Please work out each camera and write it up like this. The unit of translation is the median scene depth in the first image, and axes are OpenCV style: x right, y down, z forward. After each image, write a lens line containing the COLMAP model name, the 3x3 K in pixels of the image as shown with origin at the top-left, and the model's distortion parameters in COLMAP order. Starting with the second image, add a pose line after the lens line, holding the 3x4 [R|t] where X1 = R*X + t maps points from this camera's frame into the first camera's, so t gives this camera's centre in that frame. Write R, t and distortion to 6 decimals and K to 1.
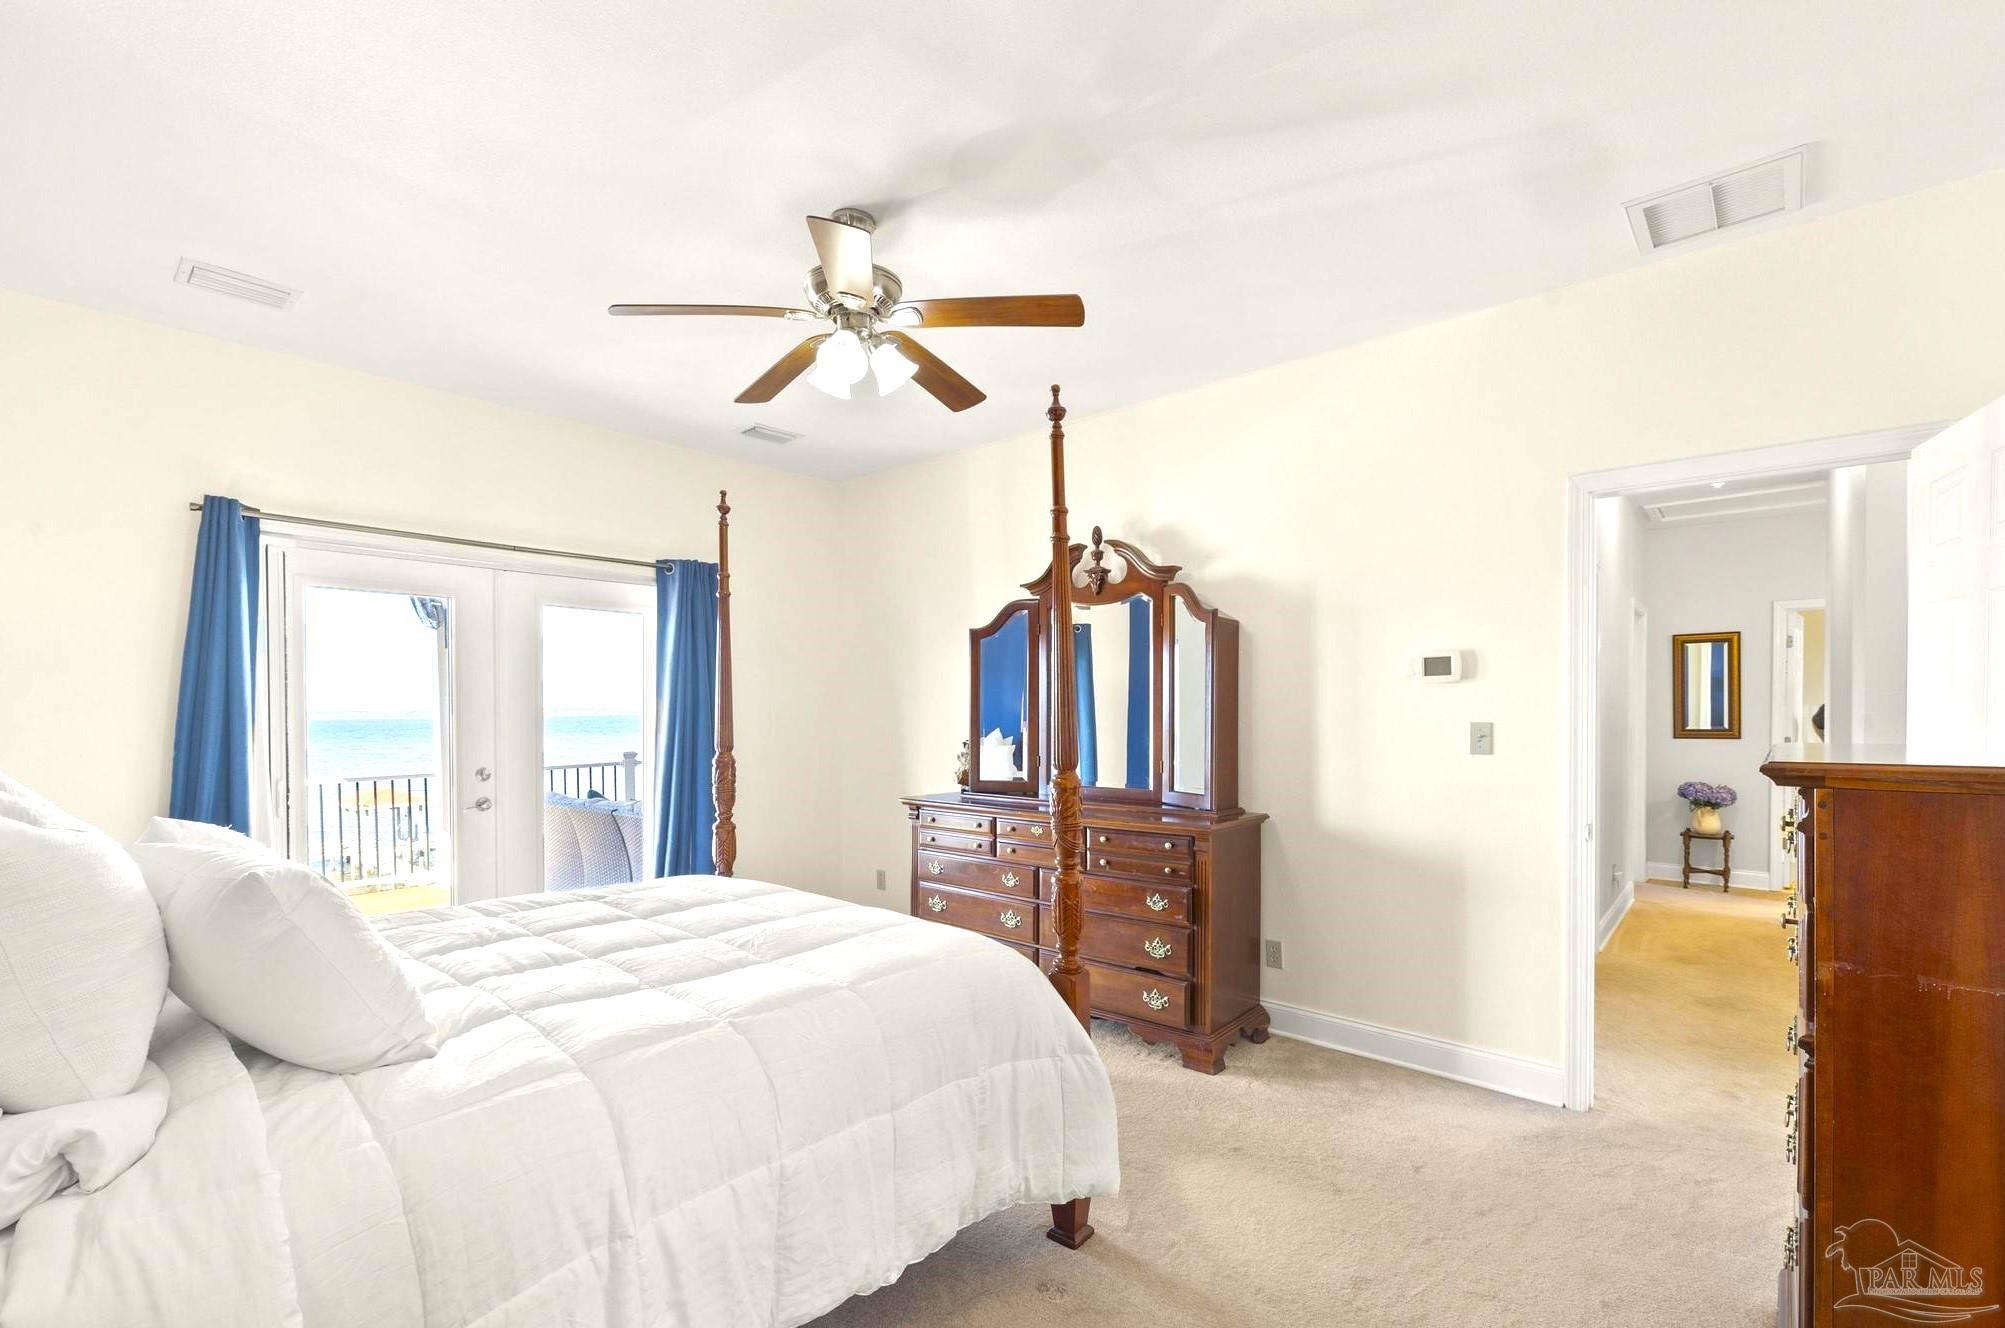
lens RADIAL K [[856.7, 0, 1006.6], [0, 856.7, 704.4], [0, 0, 1]] dist [-0.012022, -0.000009]
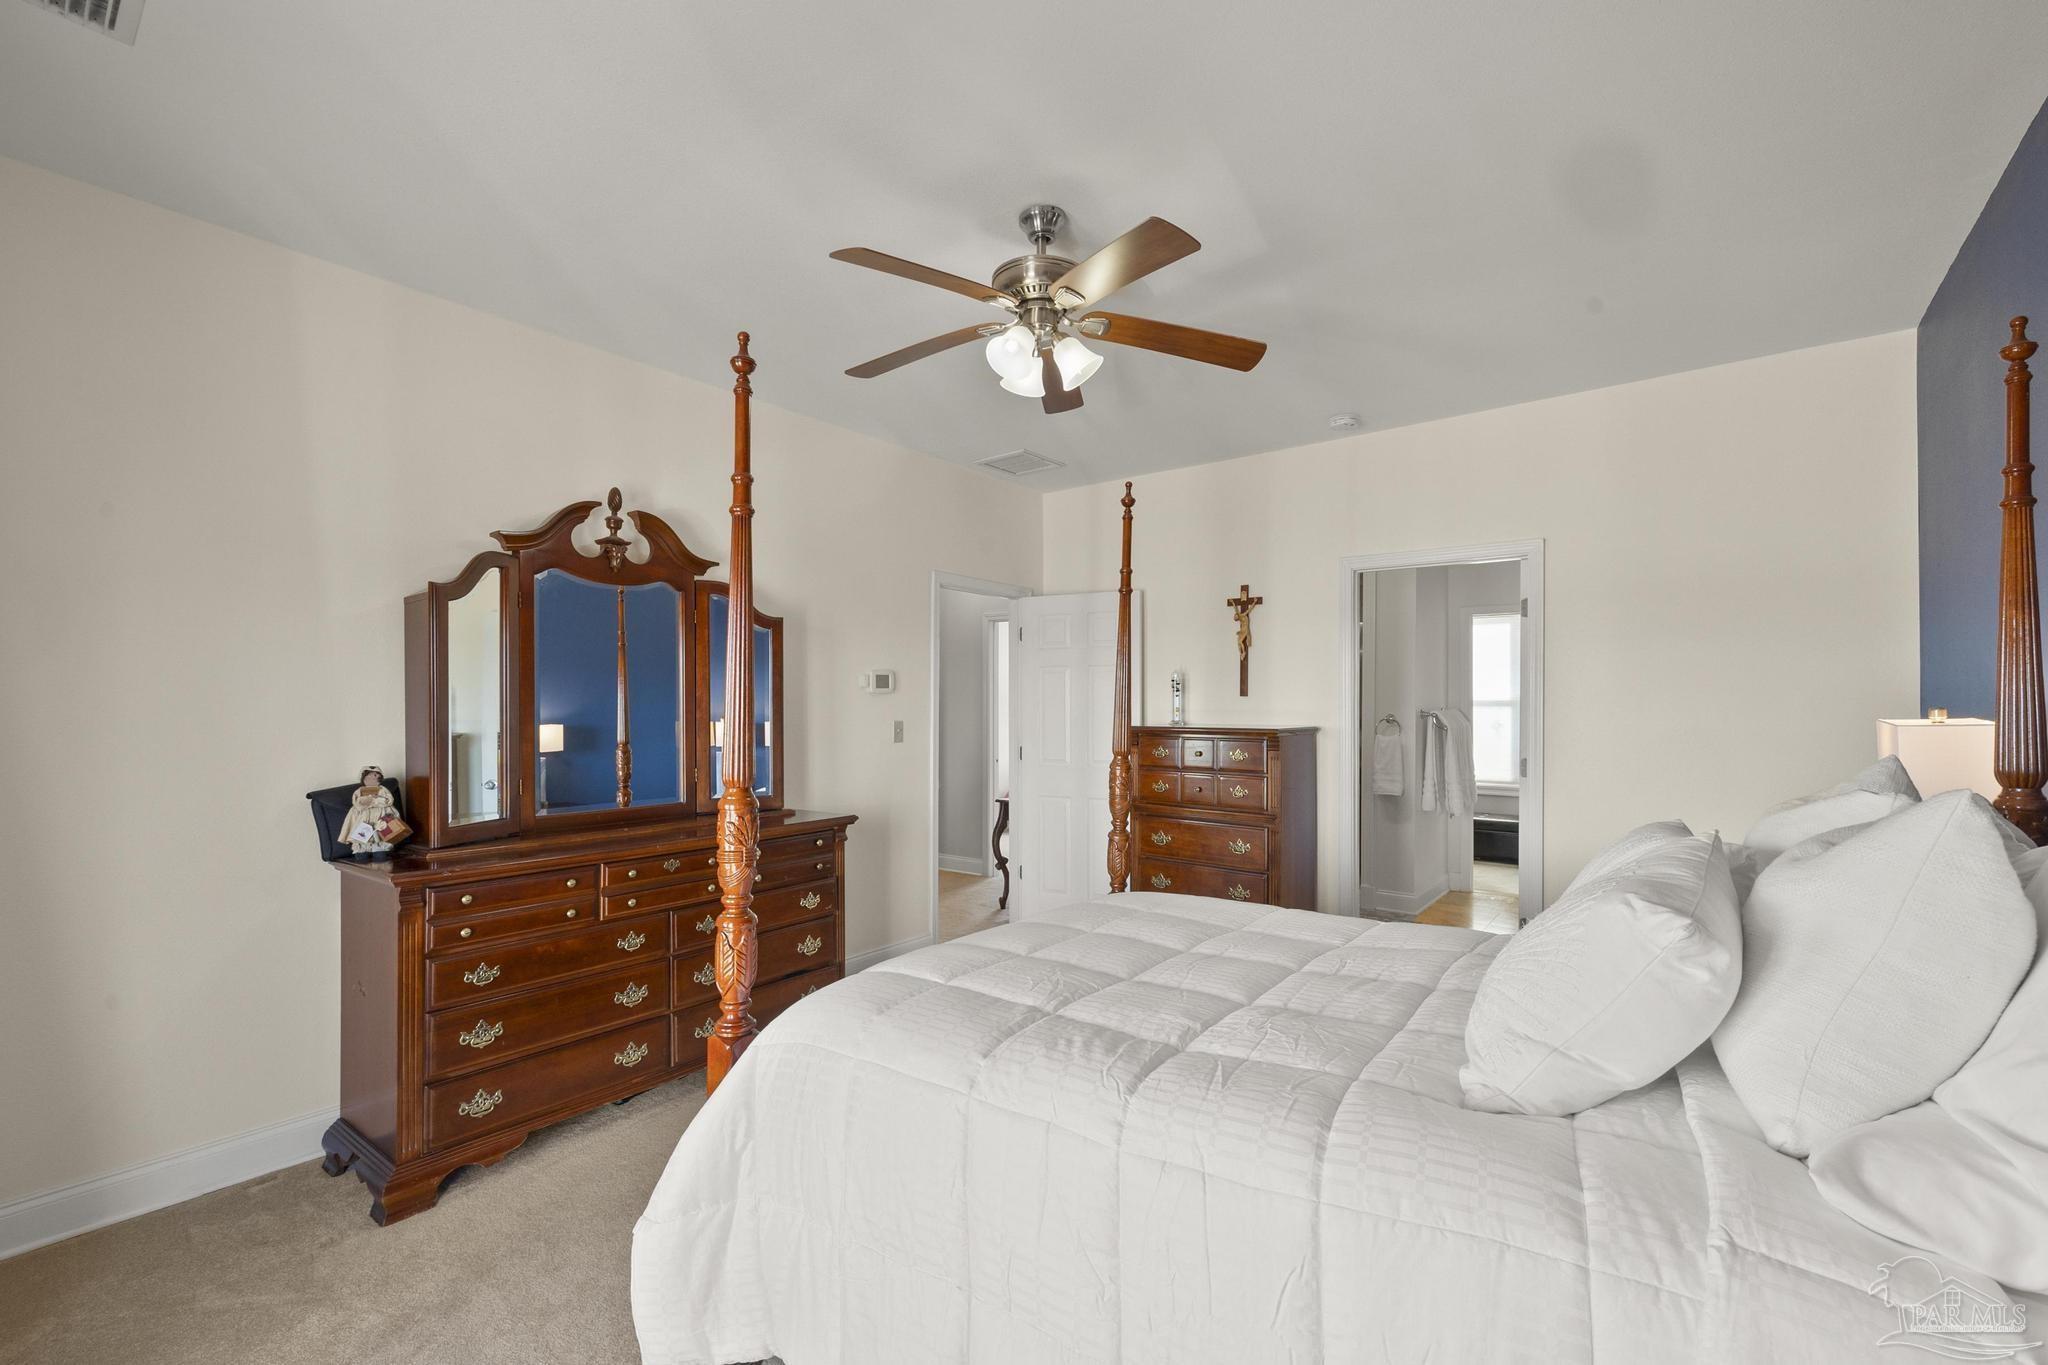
lens RADIAL K [[869.6, 0, 1030.9], [0, 869.6, 702.9], [0, 0, 1]] dist [-0.000466, -0.000056]
pose [[-0.051209, 0.016982, 0.998544, -0.879612], [0.012267, 0.999791, -0.016374, 0.016307], [-0.998613, 0.011411, -0.051407, 0.785221]]
